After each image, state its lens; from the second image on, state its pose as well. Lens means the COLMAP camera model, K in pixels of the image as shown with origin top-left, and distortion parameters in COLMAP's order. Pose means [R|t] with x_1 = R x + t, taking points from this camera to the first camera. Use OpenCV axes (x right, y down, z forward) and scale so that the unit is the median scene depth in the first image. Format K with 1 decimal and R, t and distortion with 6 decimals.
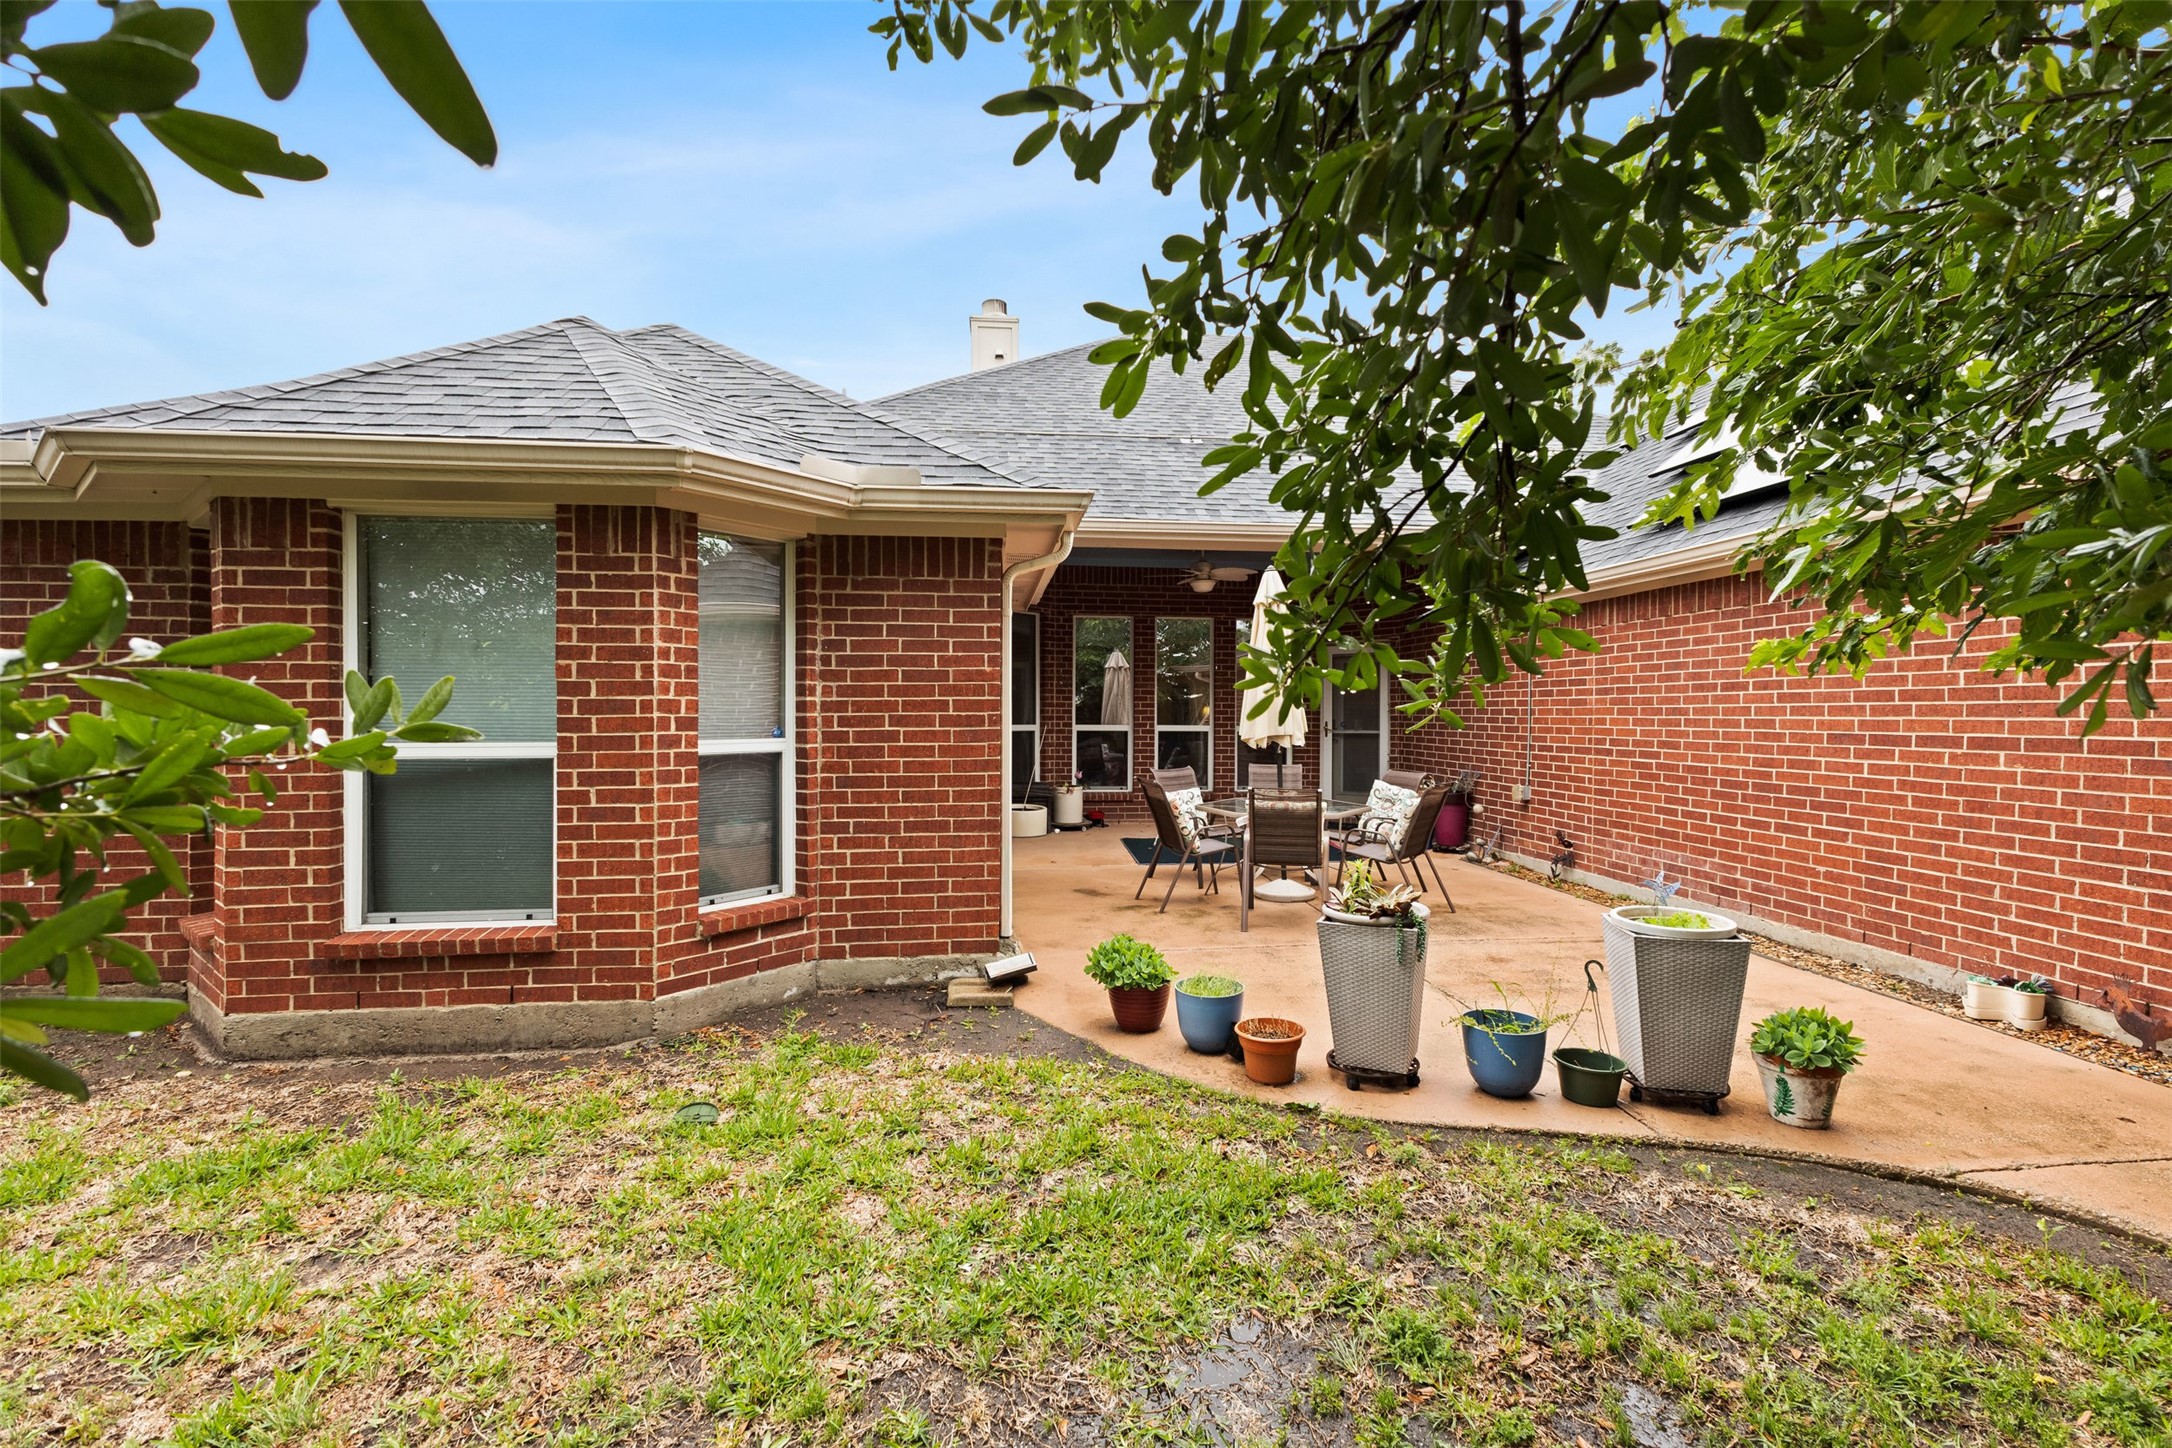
lens RADIAL K [[944.3, 0, 1089.2], [0, 944.3, 708.2], [0, 0, 1]] dist [0.010600, -0.000462]
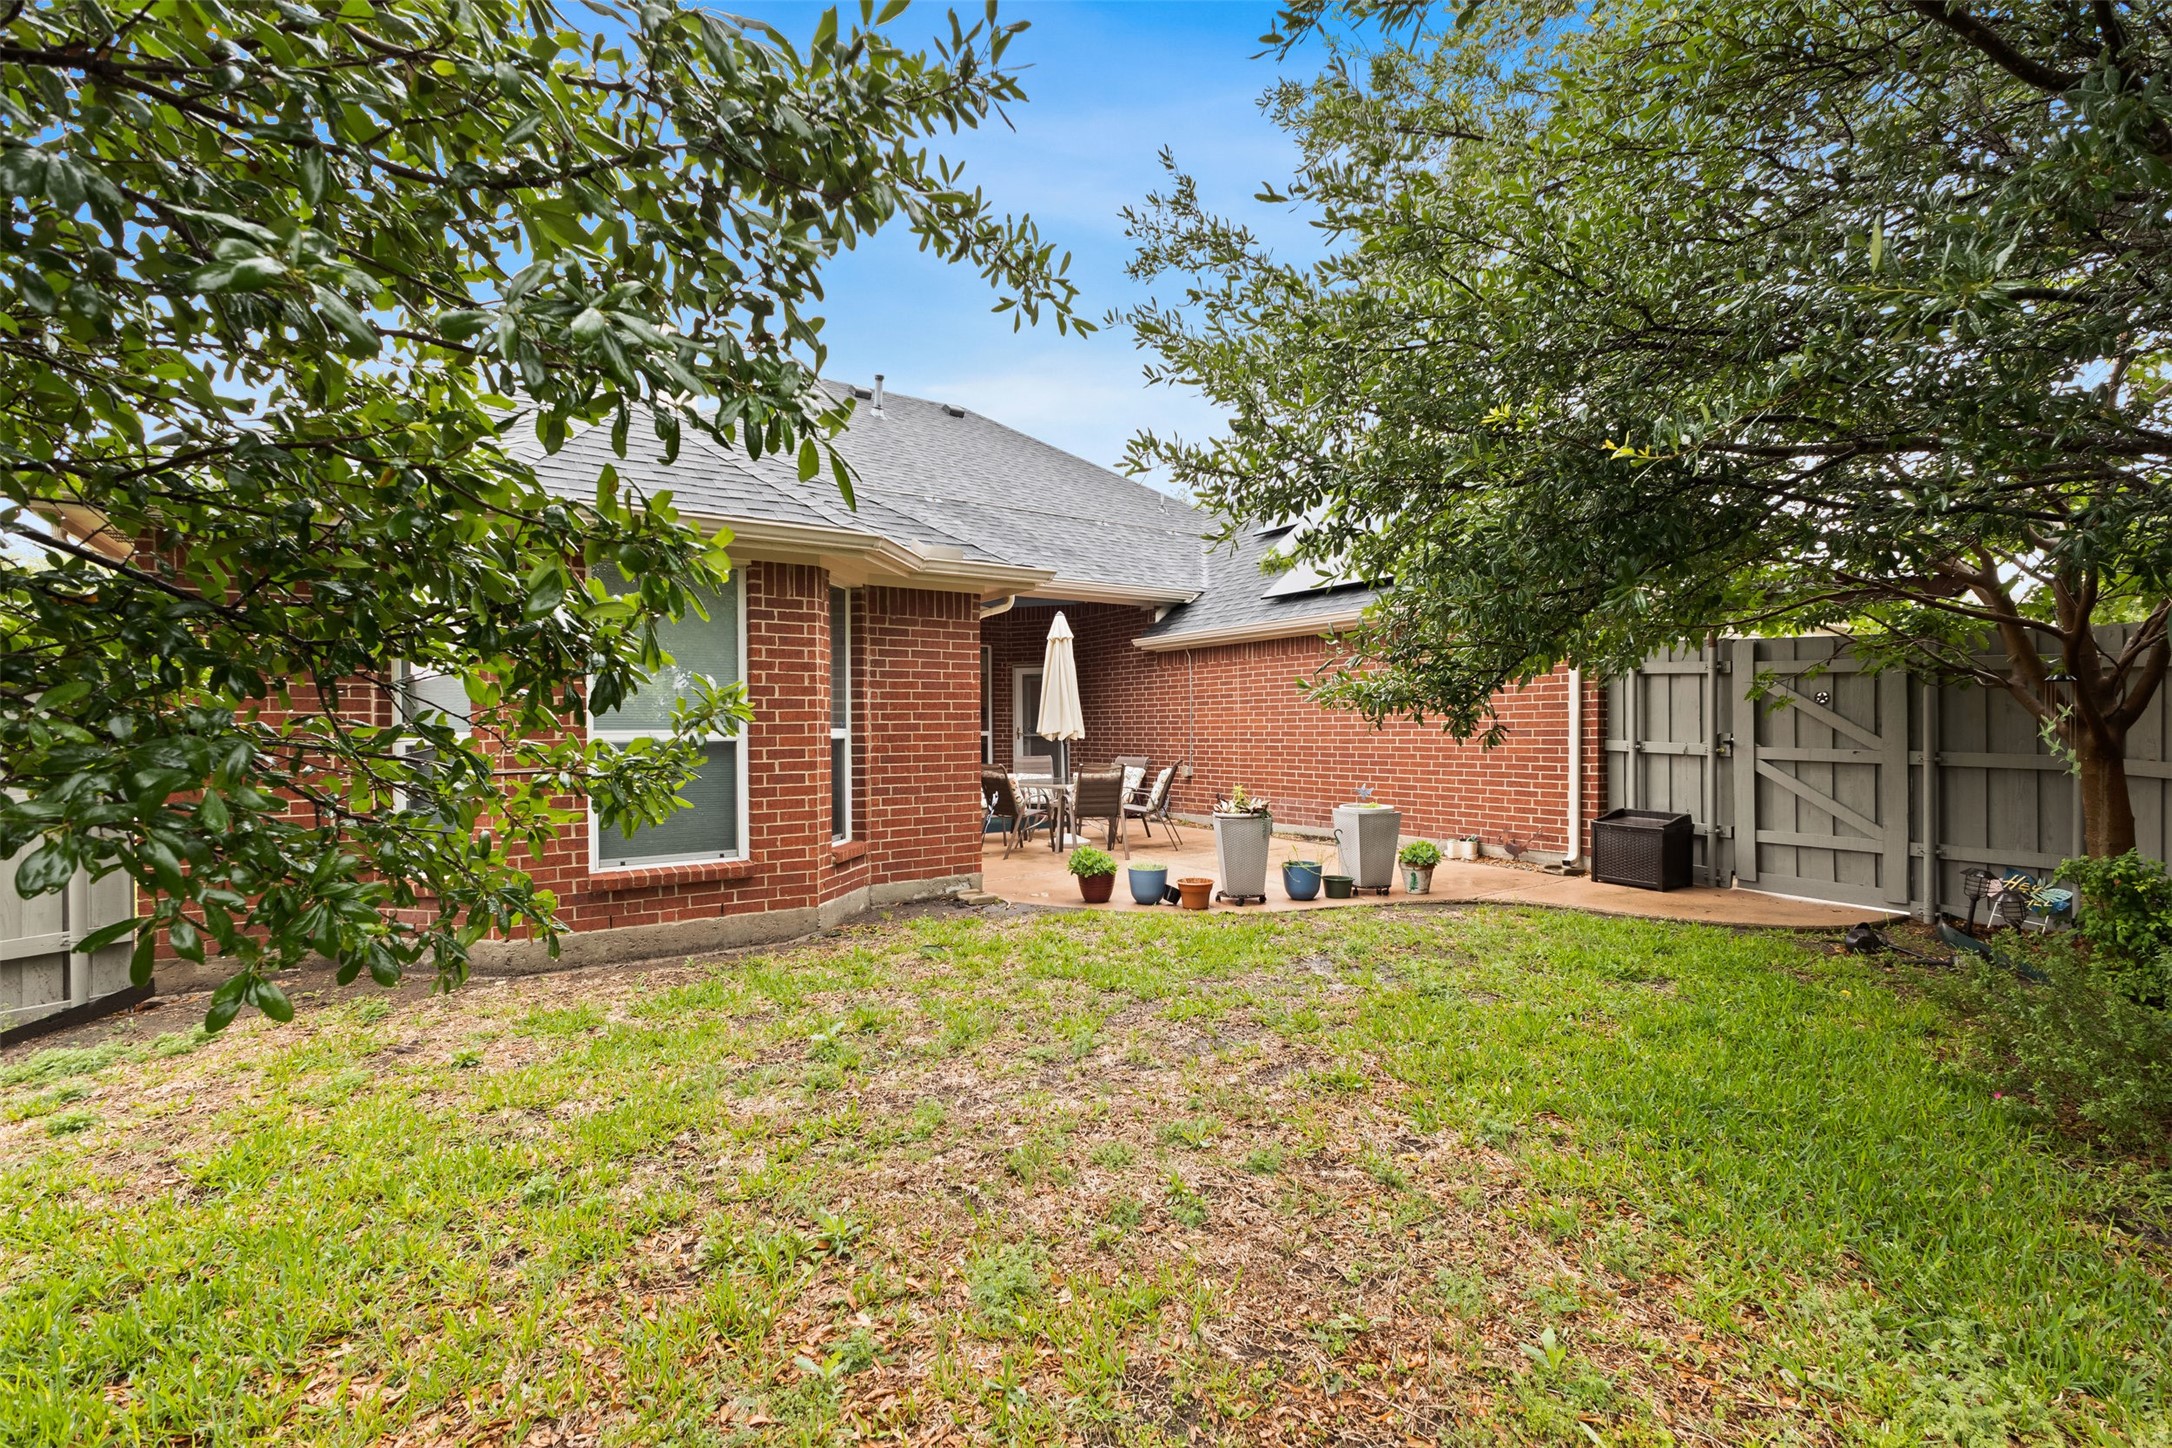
lens RADIAL K [[944.3, 0, 1078.0], [0, 944.3, 730.5], [0, 0, 1]] dist [0.010600, -0.000462]
pose [[0.887738, -0.007993, 0.460280, -0.778689], [0.005457, 0.999962, 0.006840, 0.031394], [-0.460317, -0.003560, 0.887748, -0.474315]]
